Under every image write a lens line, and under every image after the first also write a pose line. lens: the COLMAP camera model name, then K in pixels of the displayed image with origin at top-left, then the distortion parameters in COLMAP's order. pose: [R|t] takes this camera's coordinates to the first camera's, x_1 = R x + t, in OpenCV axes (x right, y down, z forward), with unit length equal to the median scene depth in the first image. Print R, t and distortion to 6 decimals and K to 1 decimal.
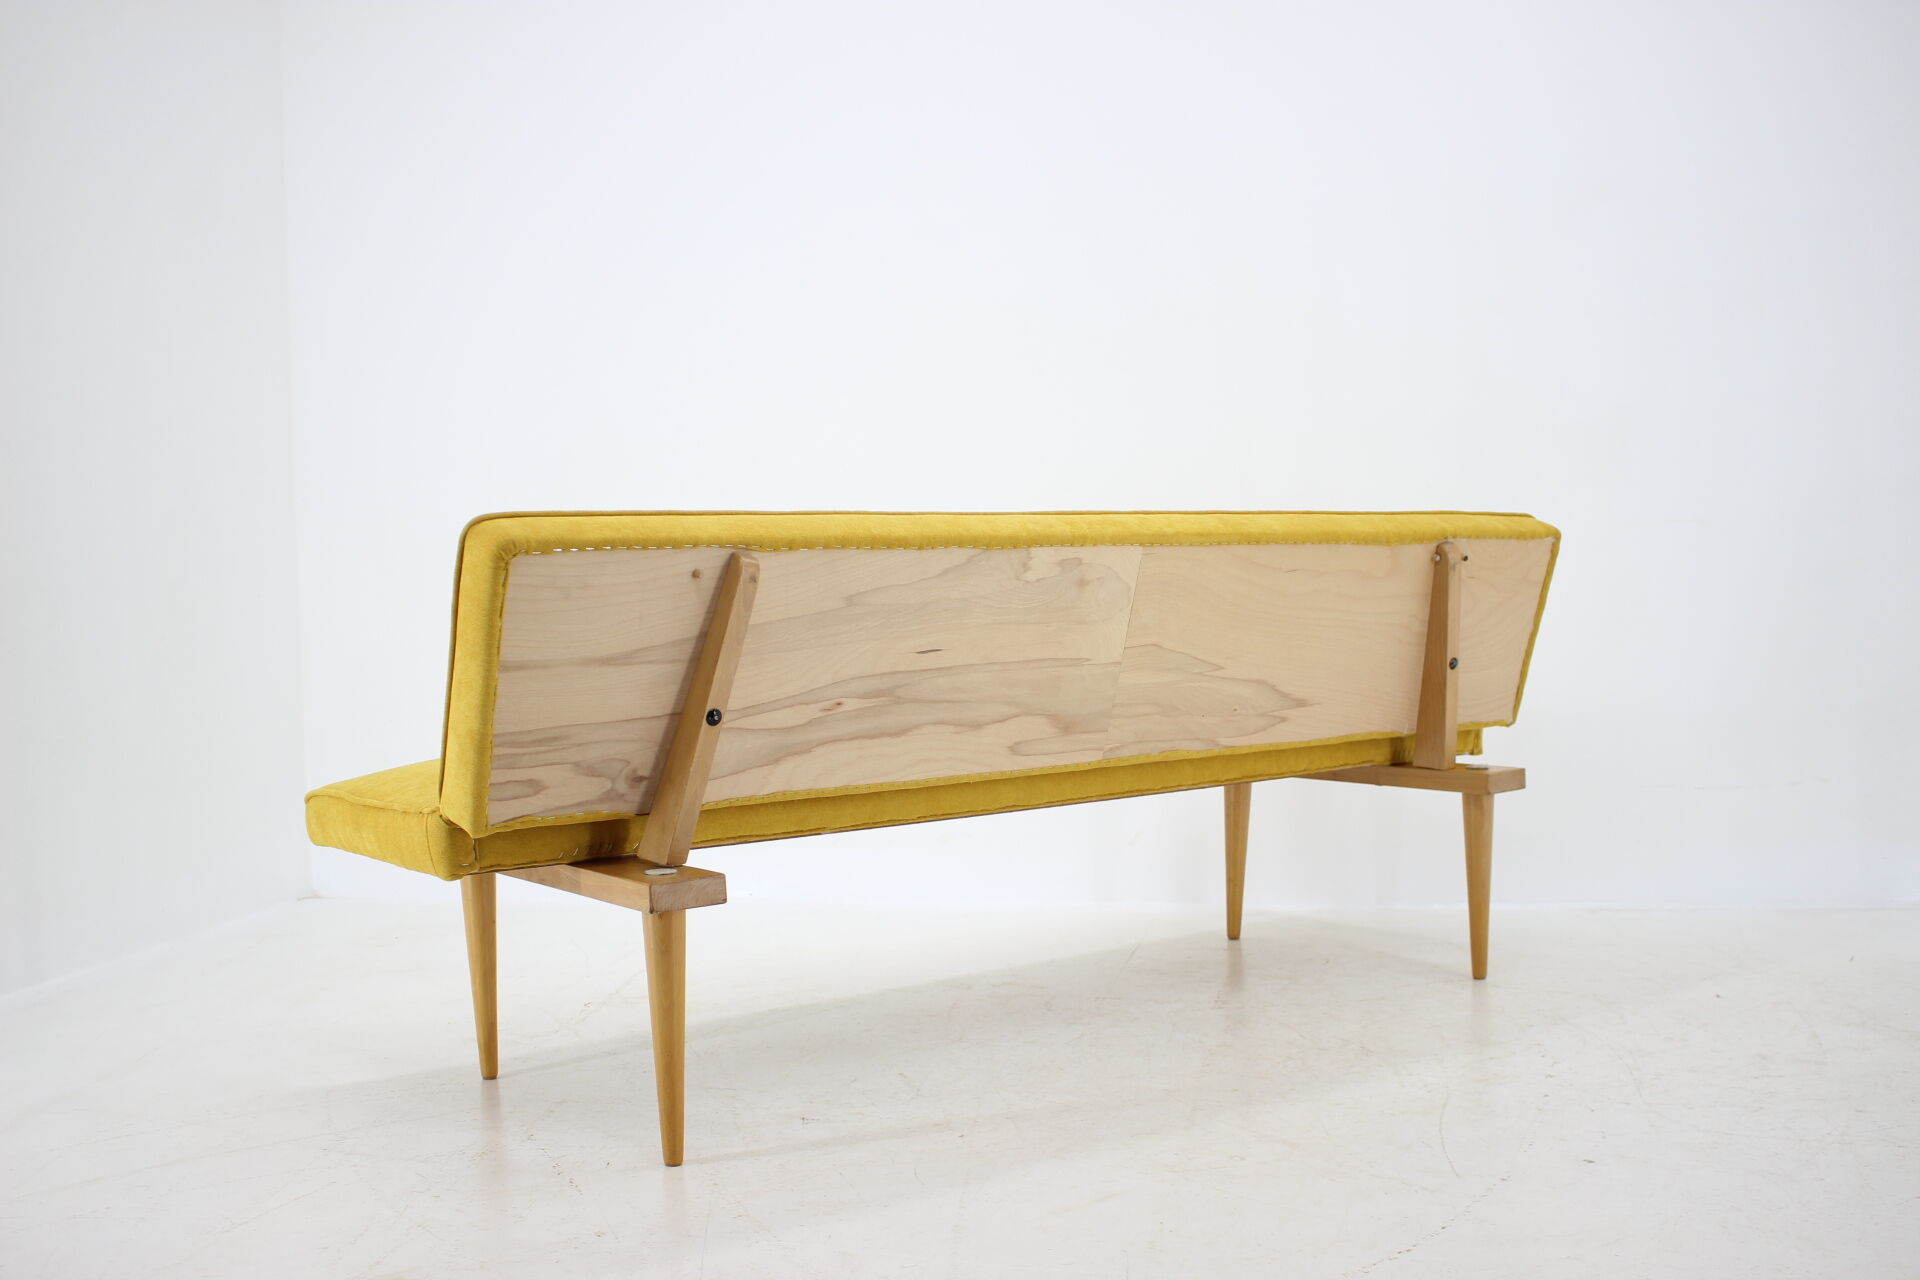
lens RADIAL K [[1340.3, 0, 959.9], [0, 1340.3, 642.2], [0, 0, 1]] dist [-0.020557, -0.000997]
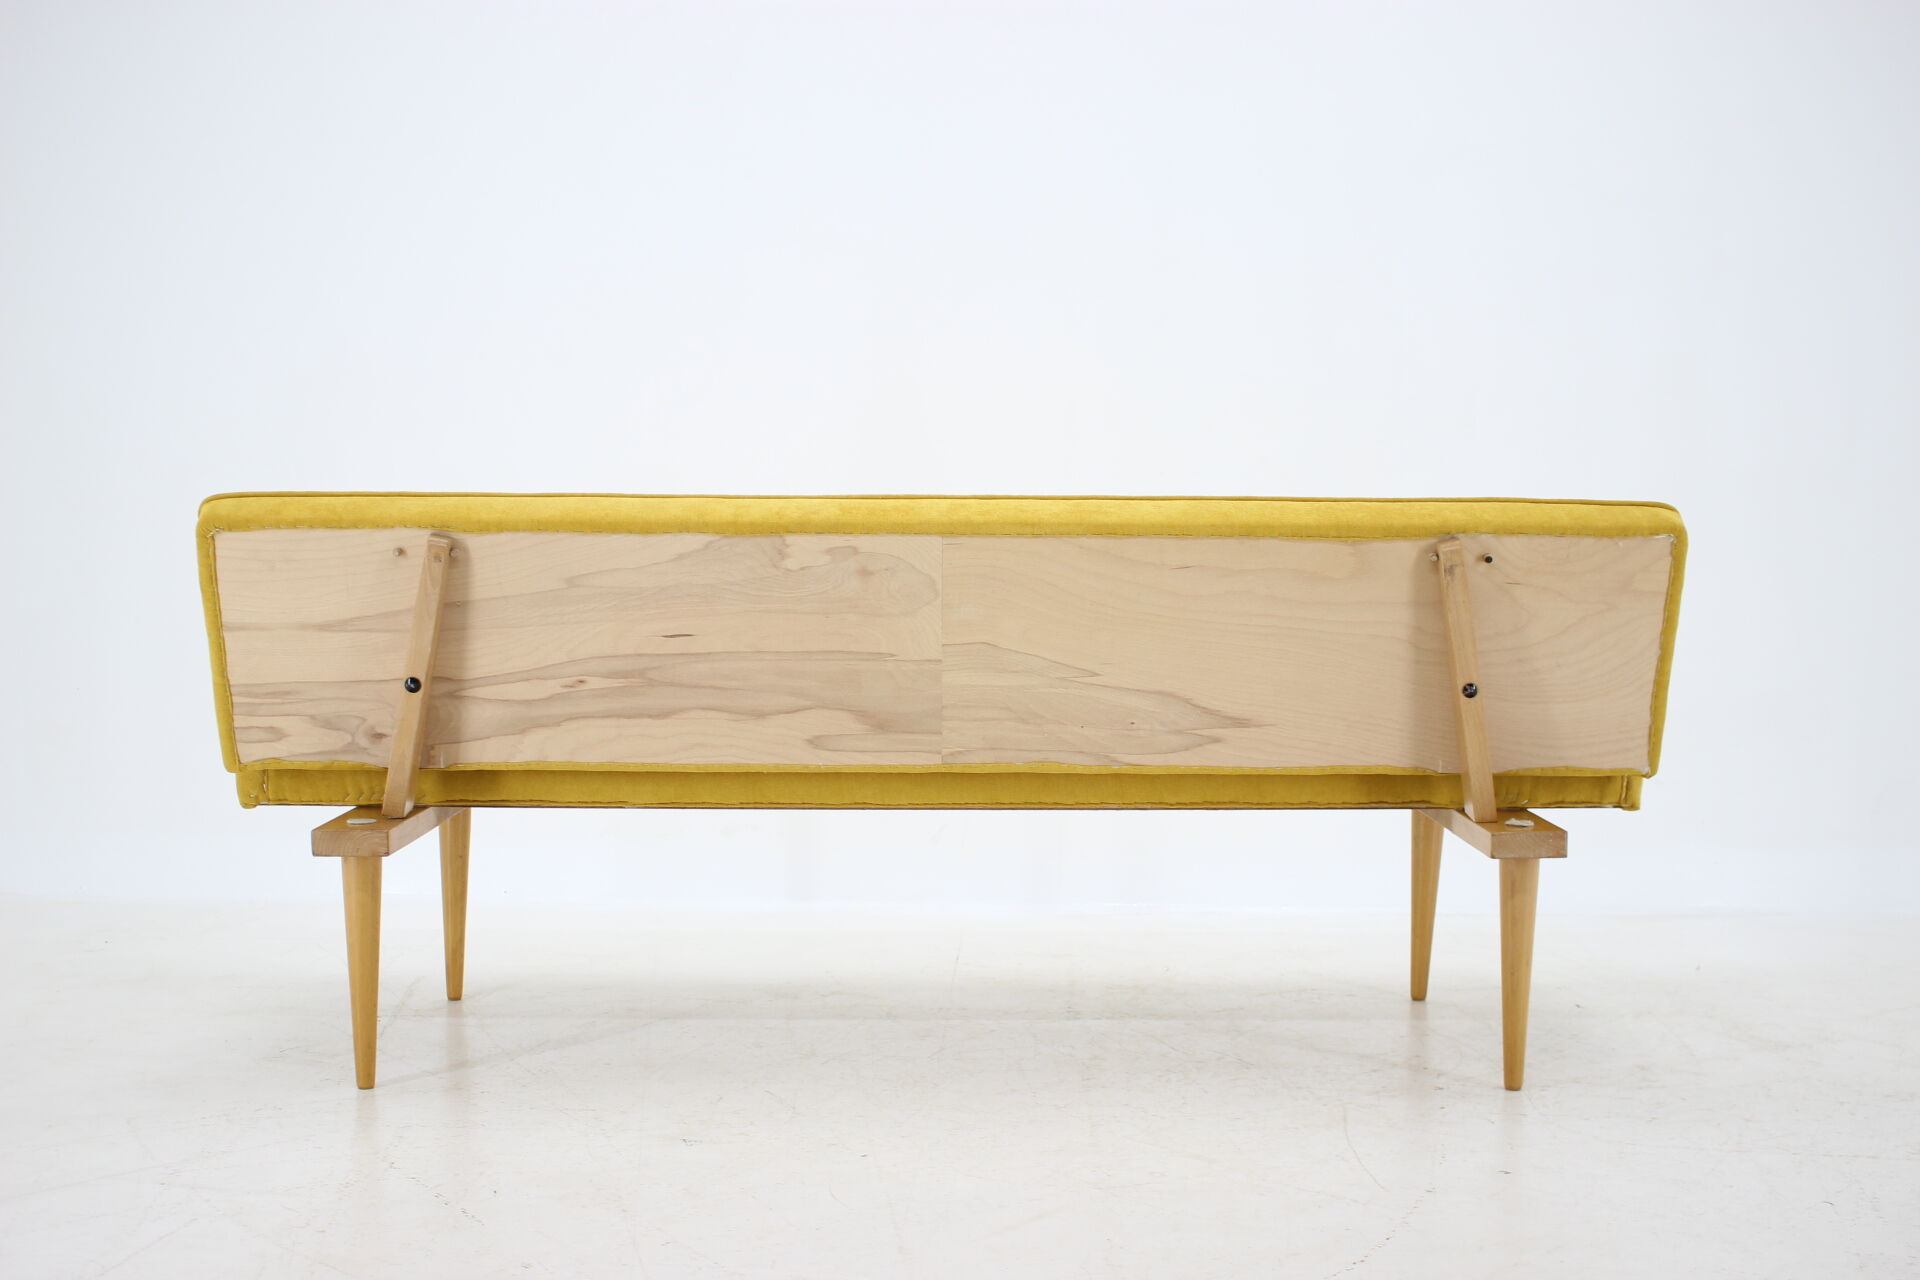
lens RADIAL K [[1486.8, 0, 960.2], [0, 1486.8, 639.7], [0, 0, 1]] dist [-0.002703, -0.003718]
pose [[0.902295, 0.065898, -0.426054, 0.620825], [-0.053387, 0.997721, 0.041257, -0.045898], [0.427801, -0.014480, 0.903757, 0.091510]]
